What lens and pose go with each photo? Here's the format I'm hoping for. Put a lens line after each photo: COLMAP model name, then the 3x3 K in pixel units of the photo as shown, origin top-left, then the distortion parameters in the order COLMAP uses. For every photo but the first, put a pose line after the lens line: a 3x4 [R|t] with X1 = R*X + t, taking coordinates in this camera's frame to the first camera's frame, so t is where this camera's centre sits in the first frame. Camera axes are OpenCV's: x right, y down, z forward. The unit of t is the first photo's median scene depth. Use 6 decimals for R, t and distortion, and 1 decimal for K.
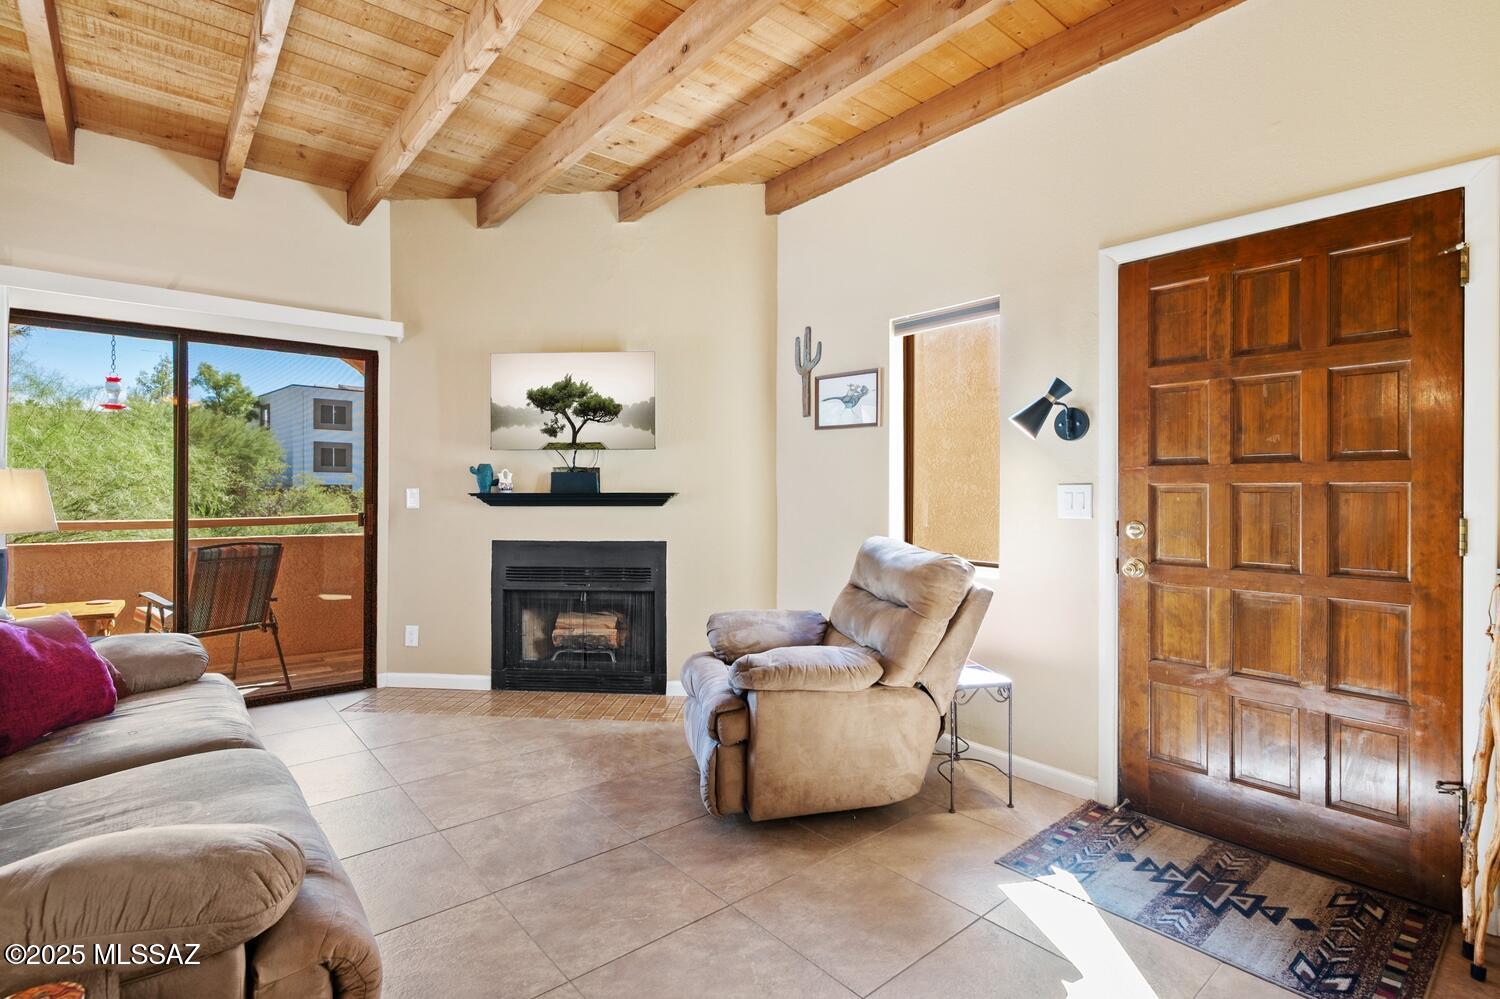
lens RADIAL K [[717.3, 0, 745.0], [0, 717.3, 495.5], [0, 0, 1]] dist [-0.003725, 0.000906]
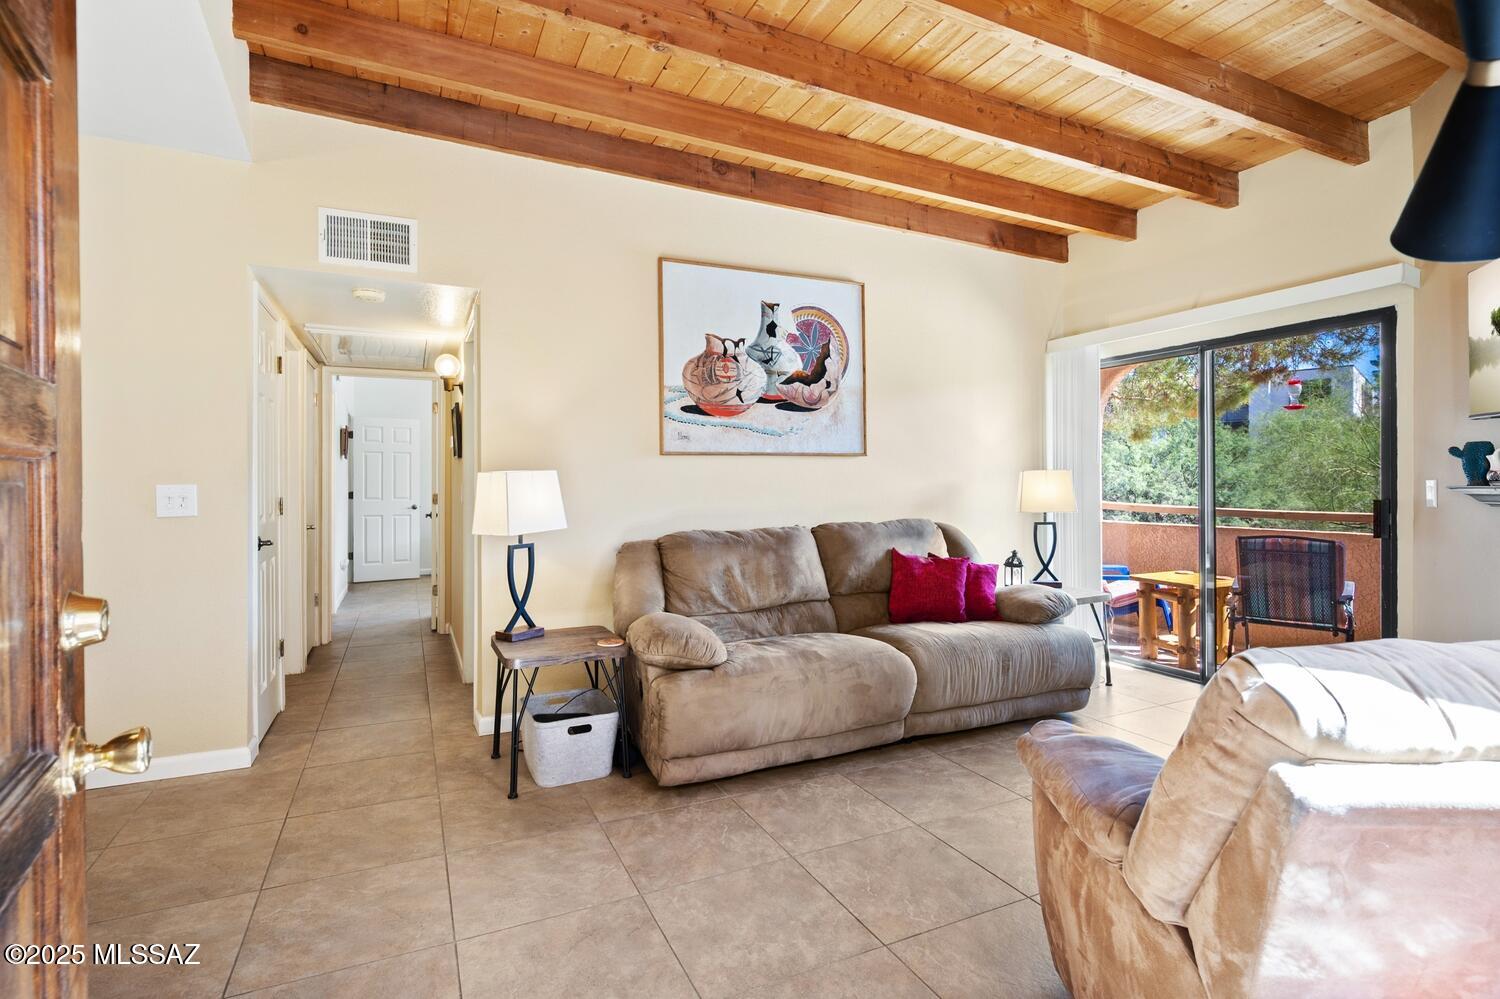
lens RADIAL K [[717.3, 0, 746.6], [0, 717.3, 489.6], [0, 0, 1]] dist [-0.003725, 0.000906]
pose [[-0.244385, 0.003678, -0.969671, 0.520410], [-0.004480, 0.999978, 0.004922, -0.000070], [0.969668, 0.005547, -0.244363, 0.615543]]
